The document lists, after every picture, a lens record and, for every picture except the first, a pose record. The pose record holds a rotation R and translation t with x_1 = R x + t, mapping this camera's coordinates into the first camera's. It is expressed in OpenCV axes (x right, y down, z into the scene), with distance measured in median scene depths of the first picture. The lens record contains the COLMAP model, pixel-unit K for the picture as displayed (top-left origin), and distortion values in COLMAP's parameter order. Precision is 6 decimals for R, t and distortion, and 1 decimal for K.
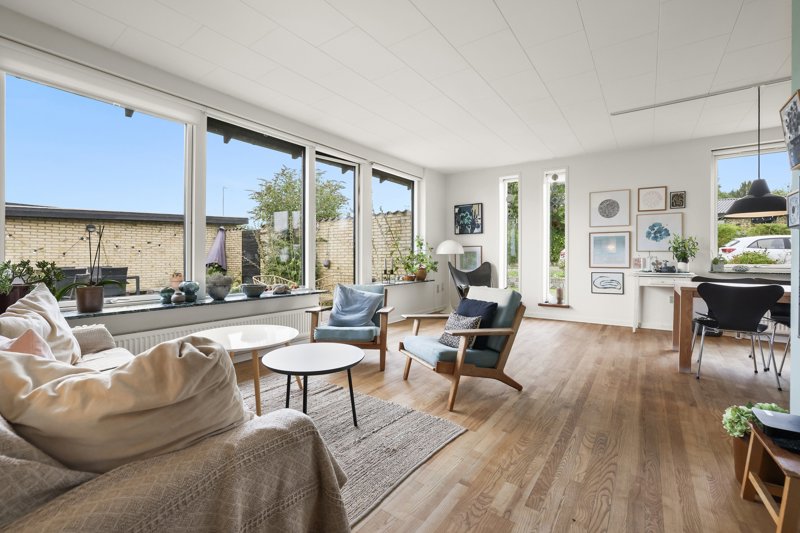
lens RADIAL K [[350.4, 0, 396.0], [0, 350.4, 255.0], [0, 0, 1]] dist [-0.018321, 0.000572]
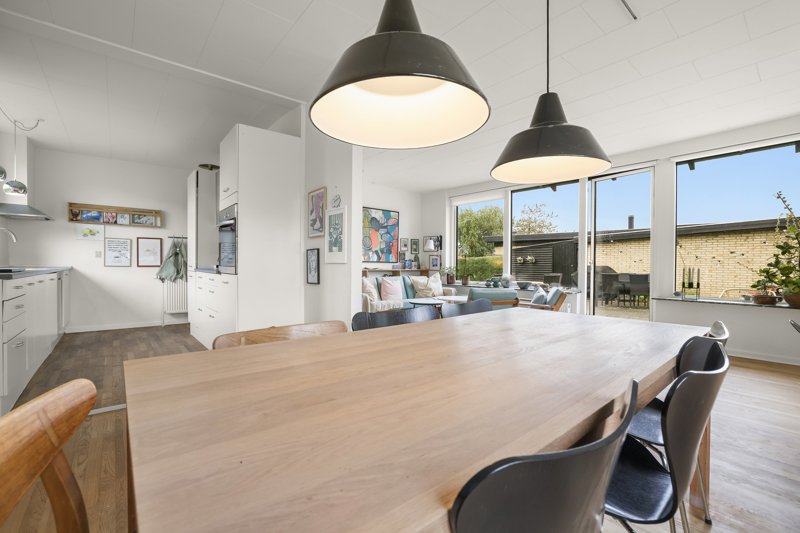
lens RADIAL K [[353.0, 0, 400.0], [0, 353.0, 266.5], [0, 0, 1]] dist [-0.001308, 0.000497]
pose [[-0.267751, 0.003151, -0.963483, 0.901892], [-0.001237, 0.999993, 0.003614, 0.006219], [0.963487, 0.002159, -0.267745, 0.585324]]
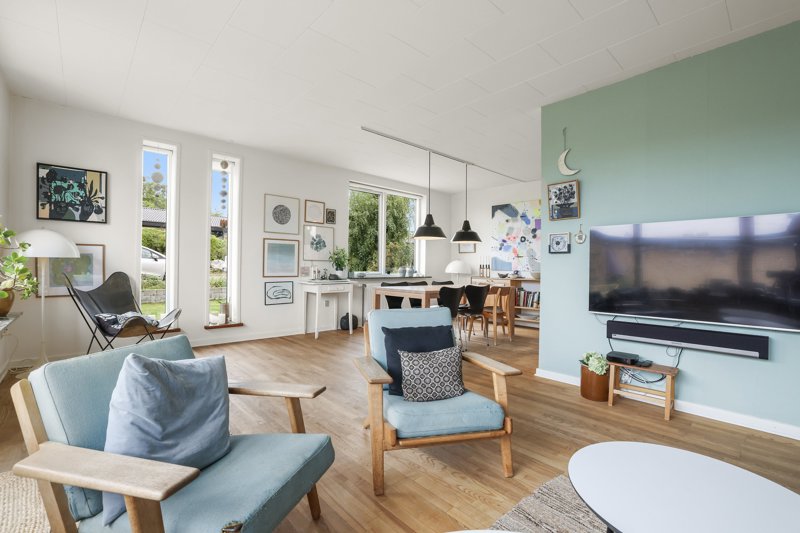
lens RADIAL K [[366.4, 0, 395.0], [0, 366.4, 266.1], [0, 0, 1]] dist [0.000065, 0.000255]
pose [[0.227802, 0.002168, 0.973705, -0.294458], [-0.015822, 0.999874, 0.001475, 0.000868], [-0.973579, -0.015742, 0.227807, 0.465703]]
